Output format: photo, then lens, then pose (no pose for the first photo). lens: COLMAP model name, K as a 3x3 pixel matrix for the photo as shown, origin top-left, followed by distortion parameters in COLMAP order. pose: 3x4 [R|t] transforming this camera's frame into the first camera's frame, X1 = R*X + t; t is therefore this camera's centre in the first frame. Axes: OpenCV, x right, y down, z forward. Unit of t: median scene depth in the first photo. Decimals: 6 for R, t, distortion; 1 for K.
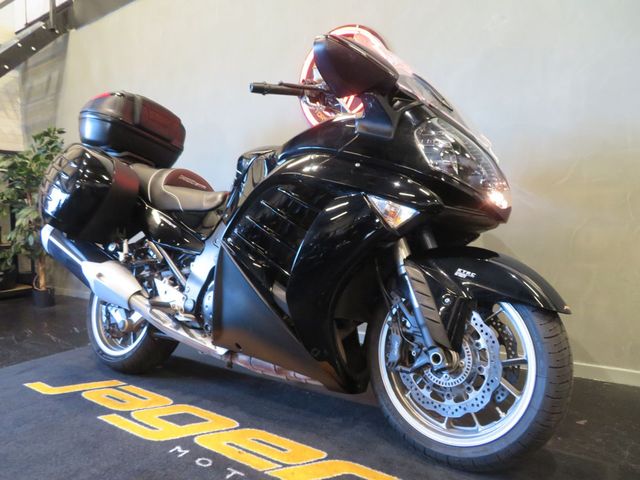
lens RADIAL K [[456.3, 0, 320.0], [0, 456.3, 240.0], [0, 0, 1]] dist [-0.001632, 0.001458]
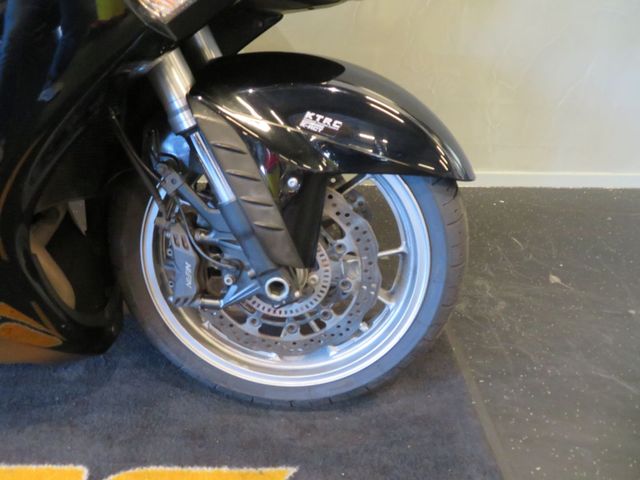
lens RADIAL K [[465.9, 0, 320.0], [0, 465.9, 240.0], [0, 0, 1]] dist [-0.004932, -0.008175]
pose [[0.791662, -0.281339, 0.542328, 0.010977], [-0.033222, 0.866530, 0.498019, -0.058233], [-0.610055, -0.412280, 0.676652, 0.547973]]
